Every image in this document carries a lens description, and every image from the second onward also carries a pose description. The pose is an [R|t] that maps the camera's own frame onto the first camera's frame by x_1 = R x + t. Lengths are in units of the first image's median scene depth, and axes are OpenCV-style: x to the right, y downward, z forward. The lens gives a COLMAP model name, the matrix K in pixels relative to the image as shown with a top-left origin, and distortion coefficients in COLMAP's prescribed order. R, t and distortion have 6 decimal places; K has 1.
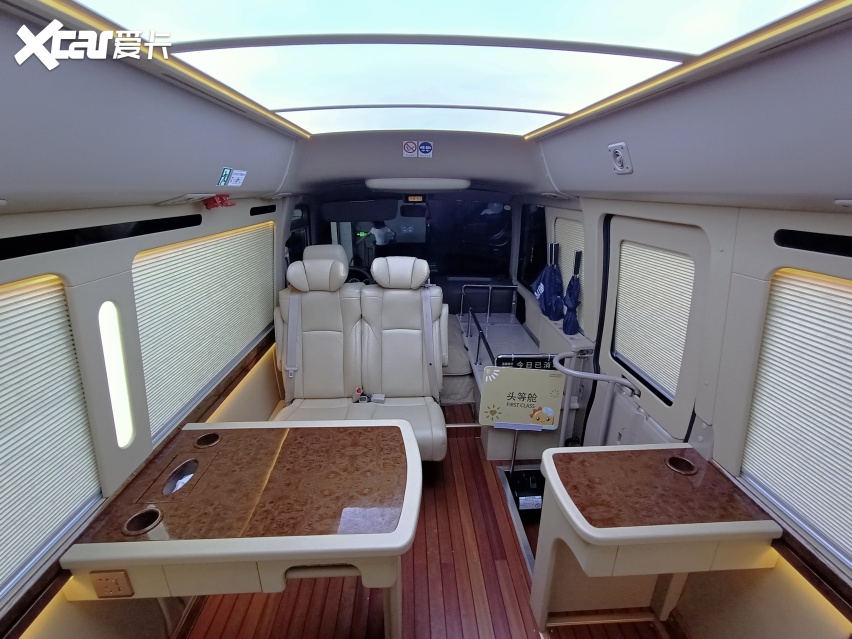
lens RADIAL K [[401.9, 0, 438.2], [0, 401.9, 316.1], [0, 0, 1]] dist [-0.002272, 0.000204]
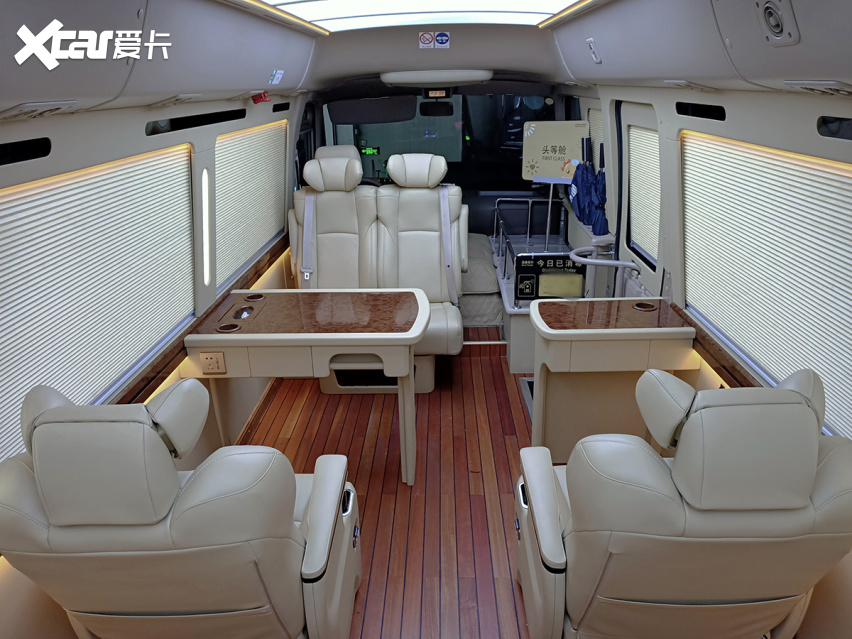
lens RADIAL K [[642.9, 0, 427.7], [0, 642.9, 302.6], [0, 0, 1]] dist [0.056634, -0.067463]
pose [[0.995624, 0.001357, -0.093443, 0.076188], [0.000823, 0.999729, 0.023285, 0.172408], [0.093449, -0.023260, 0.995352, -0.543801]]
